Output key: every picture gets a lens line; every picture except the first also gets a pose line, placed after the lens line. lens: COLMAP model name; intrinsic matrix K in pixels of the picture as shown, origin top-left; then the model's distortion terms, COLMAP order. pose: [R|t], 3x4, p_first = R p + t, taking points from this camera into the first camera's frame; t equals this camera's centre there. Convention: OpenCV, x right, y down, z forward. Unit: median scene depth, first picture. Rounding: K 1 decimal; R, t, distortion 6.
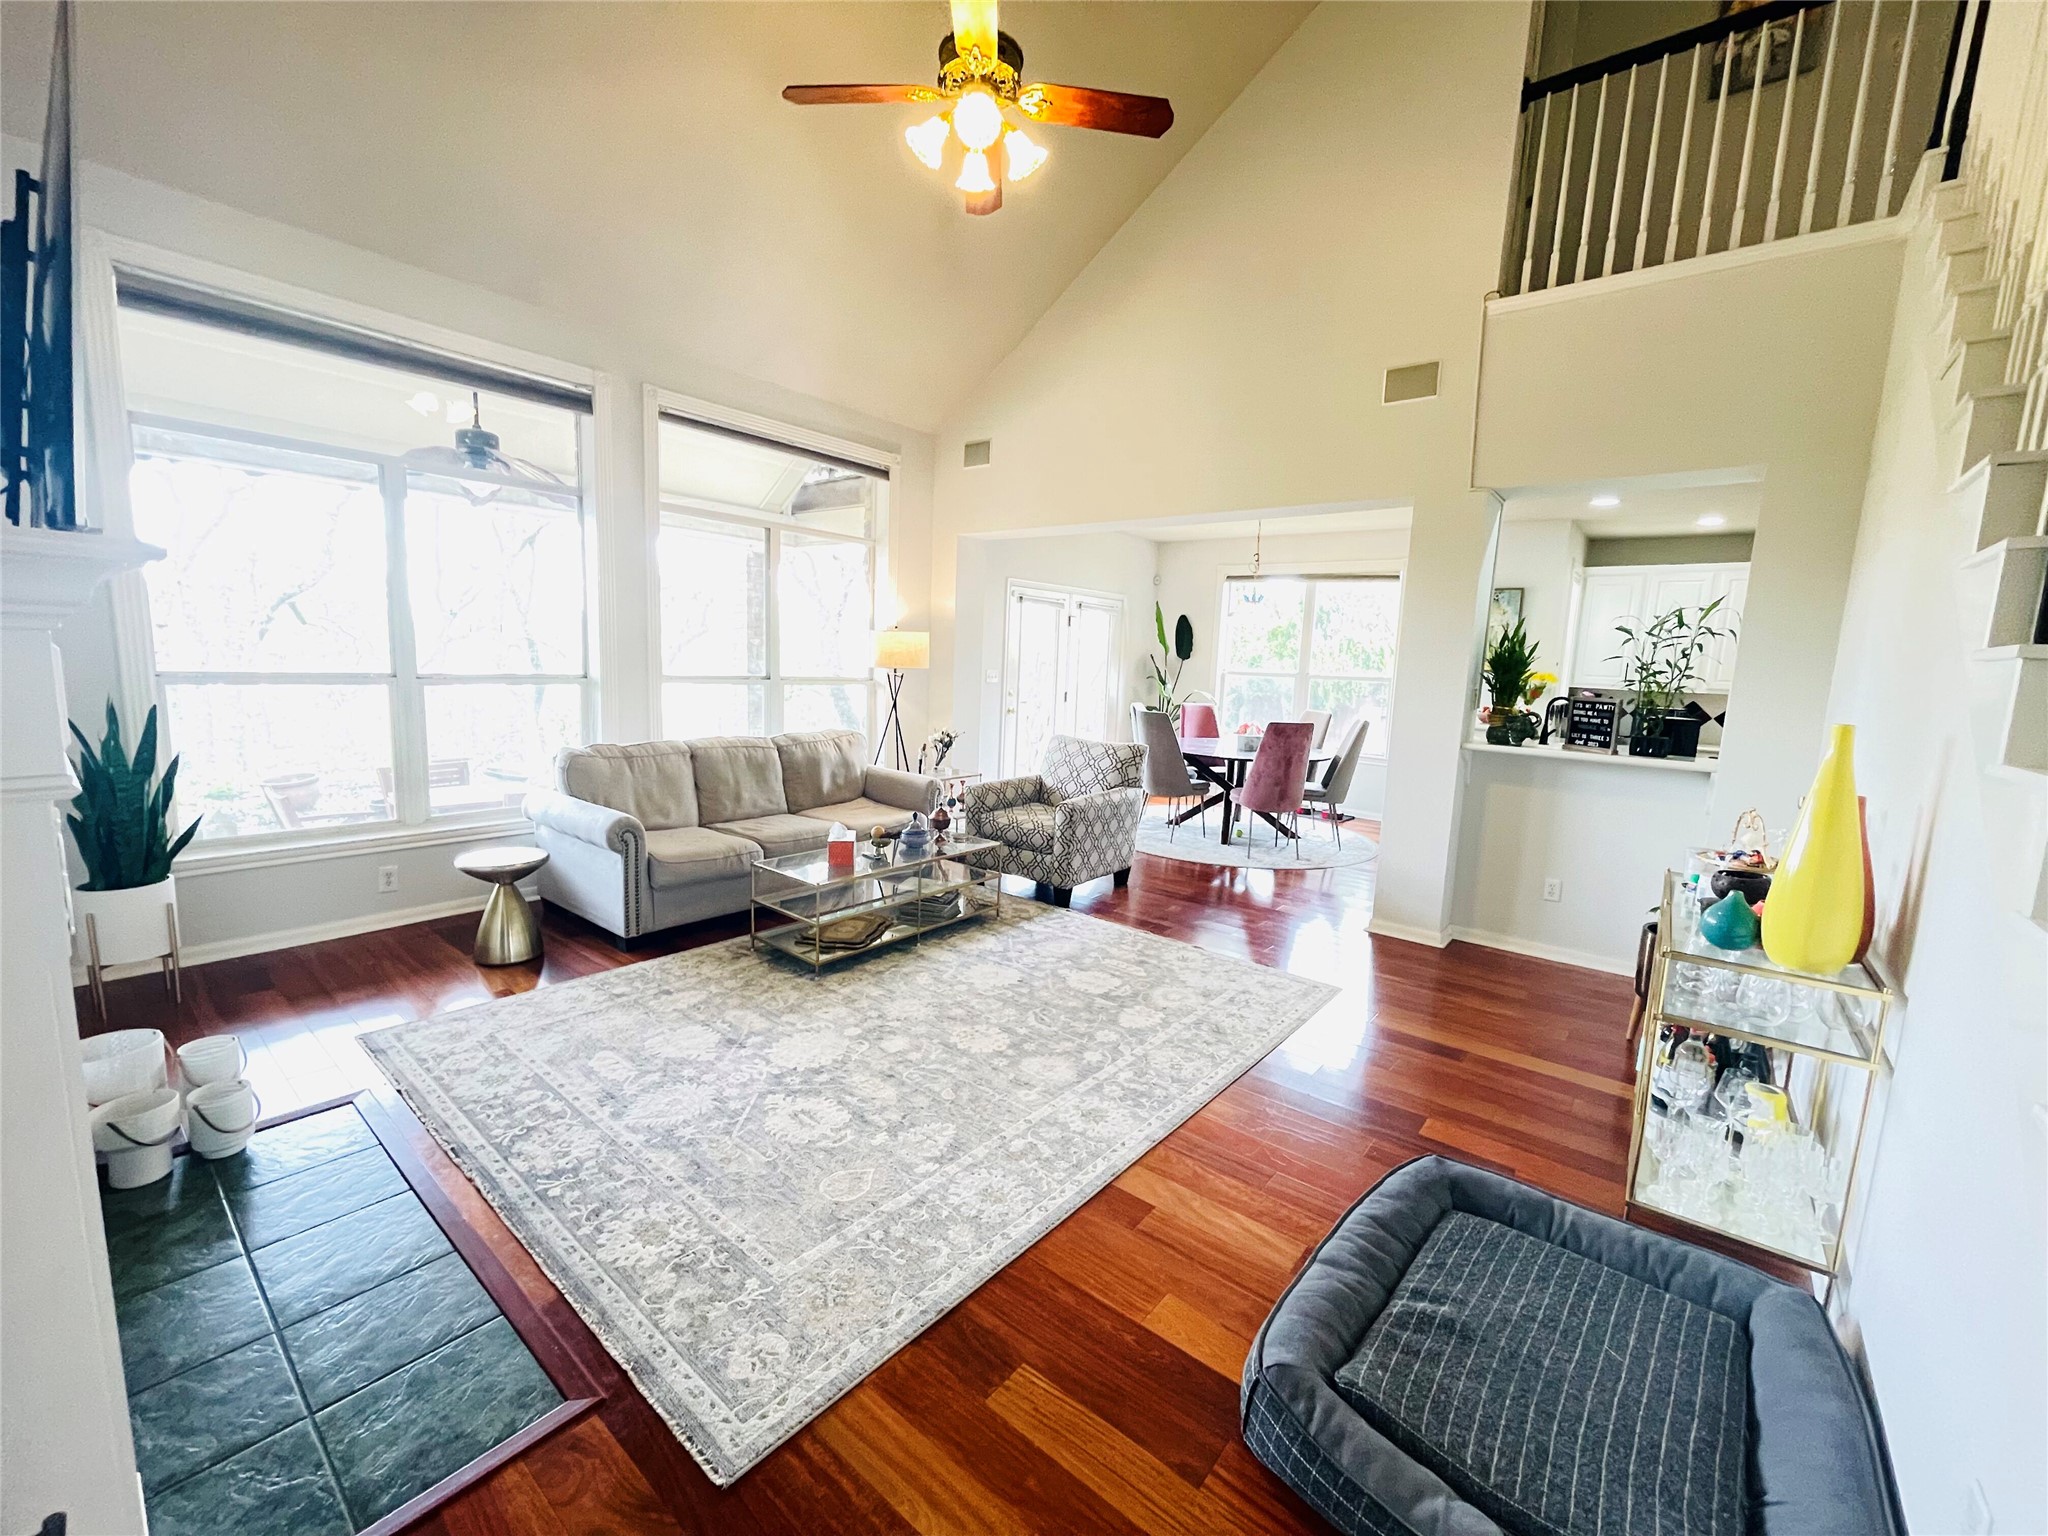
lens RADIAL K [[827.5, 0, 1014.5], [0, 827.5, 771.3], [0, 0, 1]] dist [-0.010918, 0.003485]
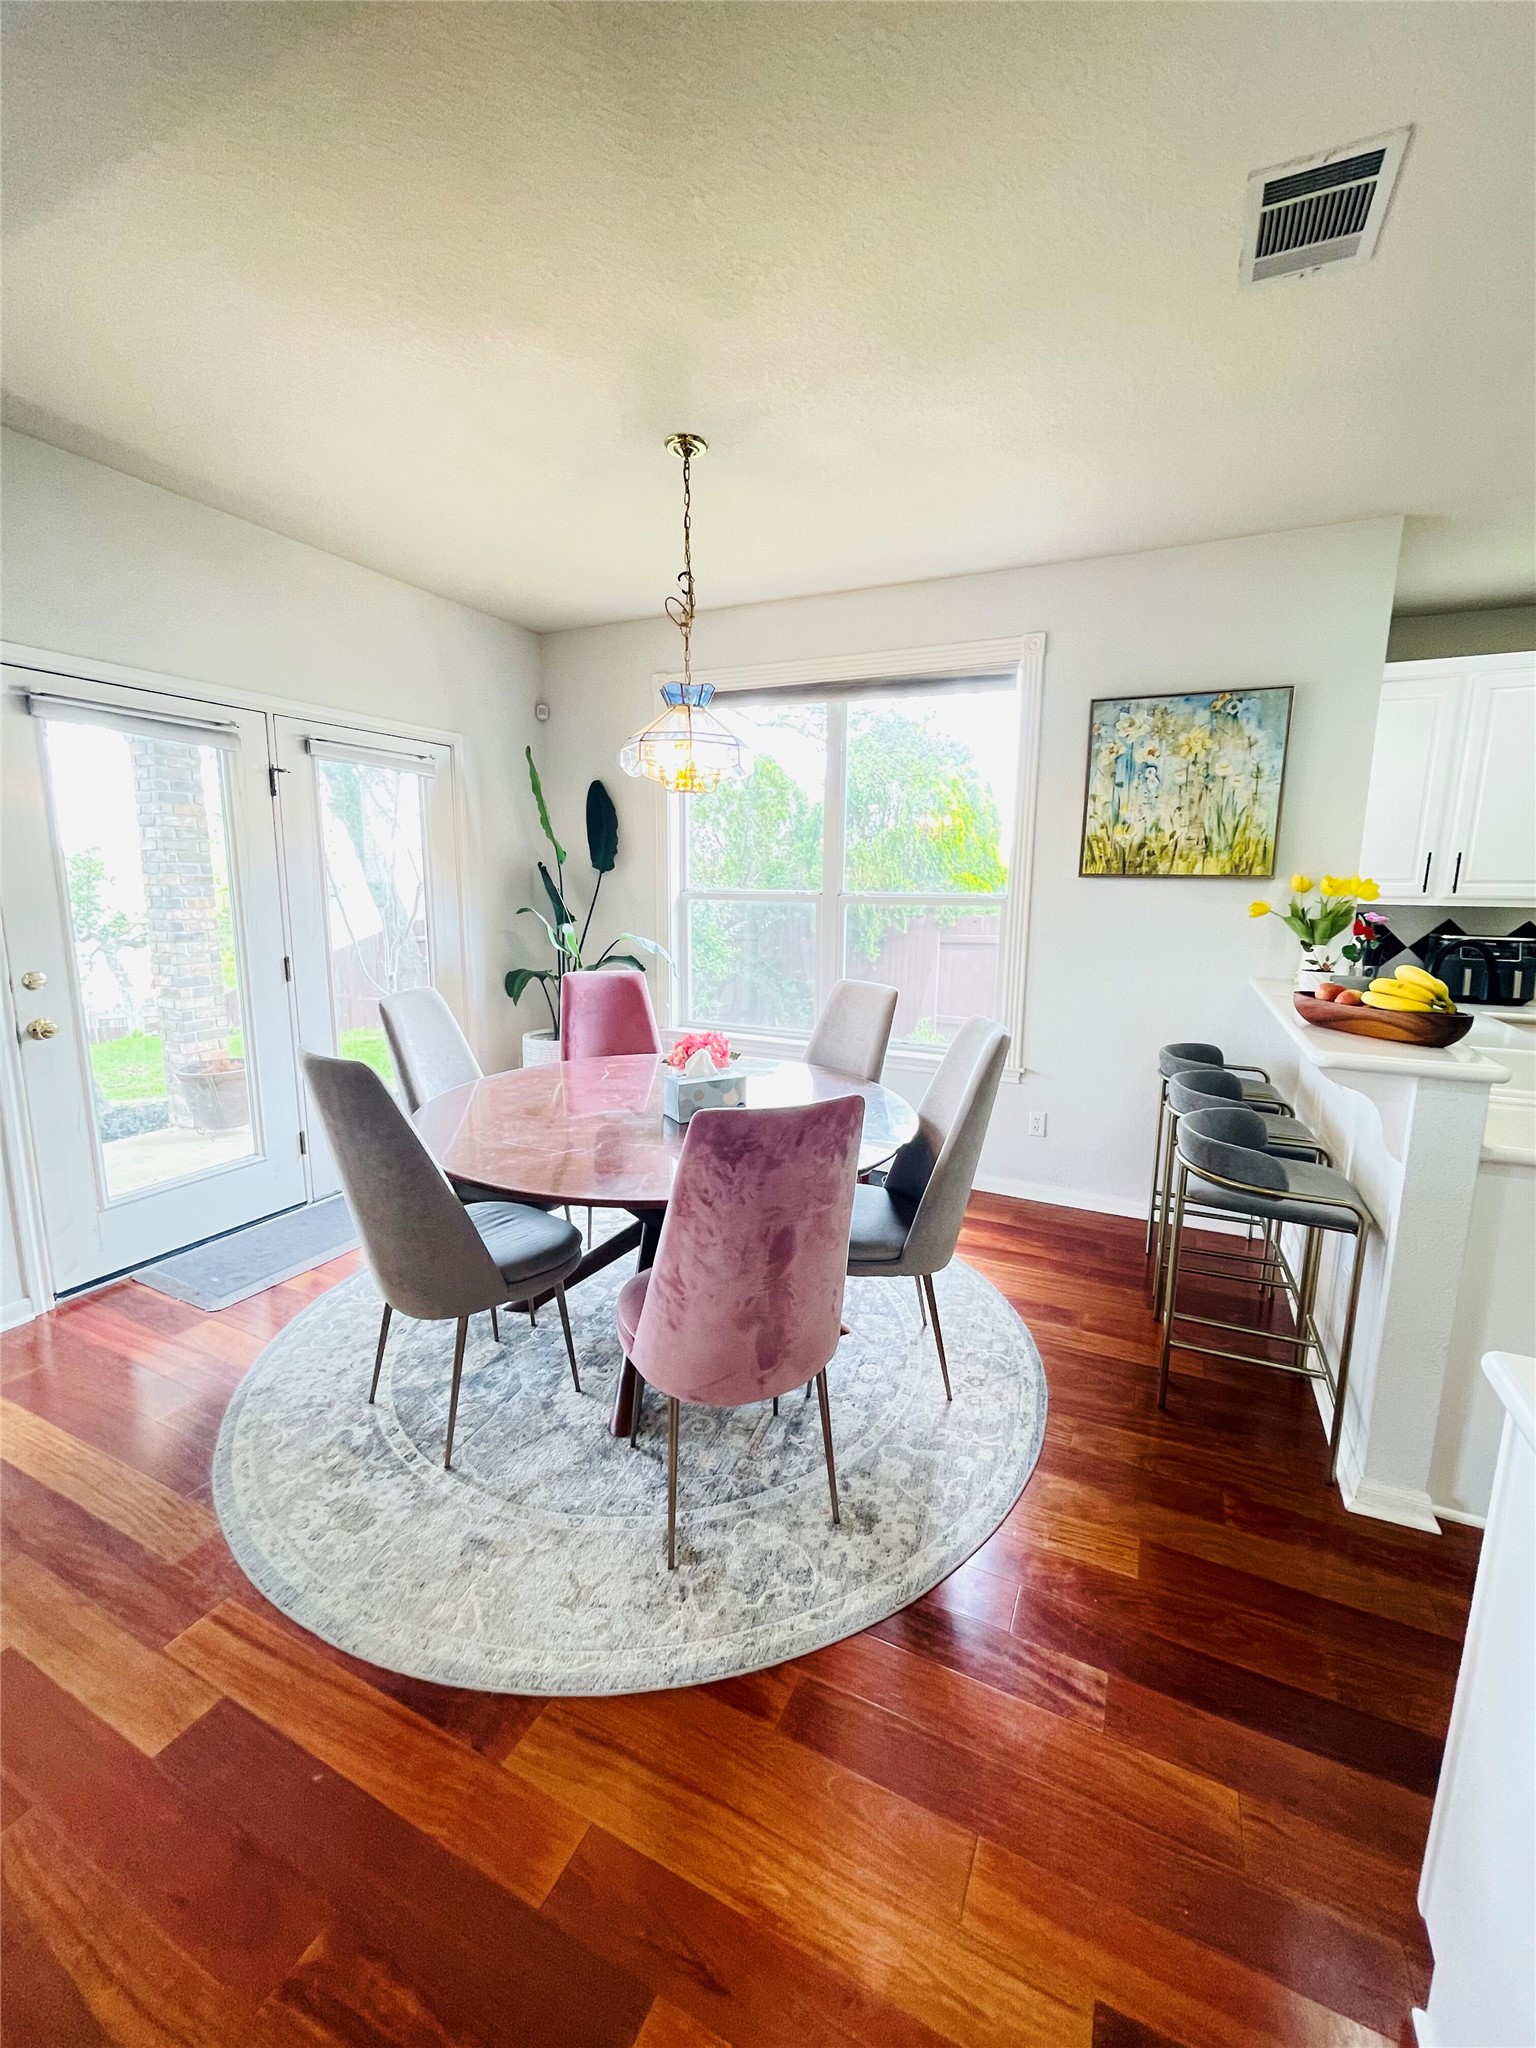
lens RADIAL K [[827.5, 0, 770.7], [0, 827.5, 1023.8], [0, 0, 1]] dist [-0.010918, 0.003485]
pose [[0.968414, -0.069599, 0.239438, 0.178693], [0.059172, 0.996971, 0.050475, -0.063062], [-0.242225, -0.034713, 0.969599, 0.494634]]
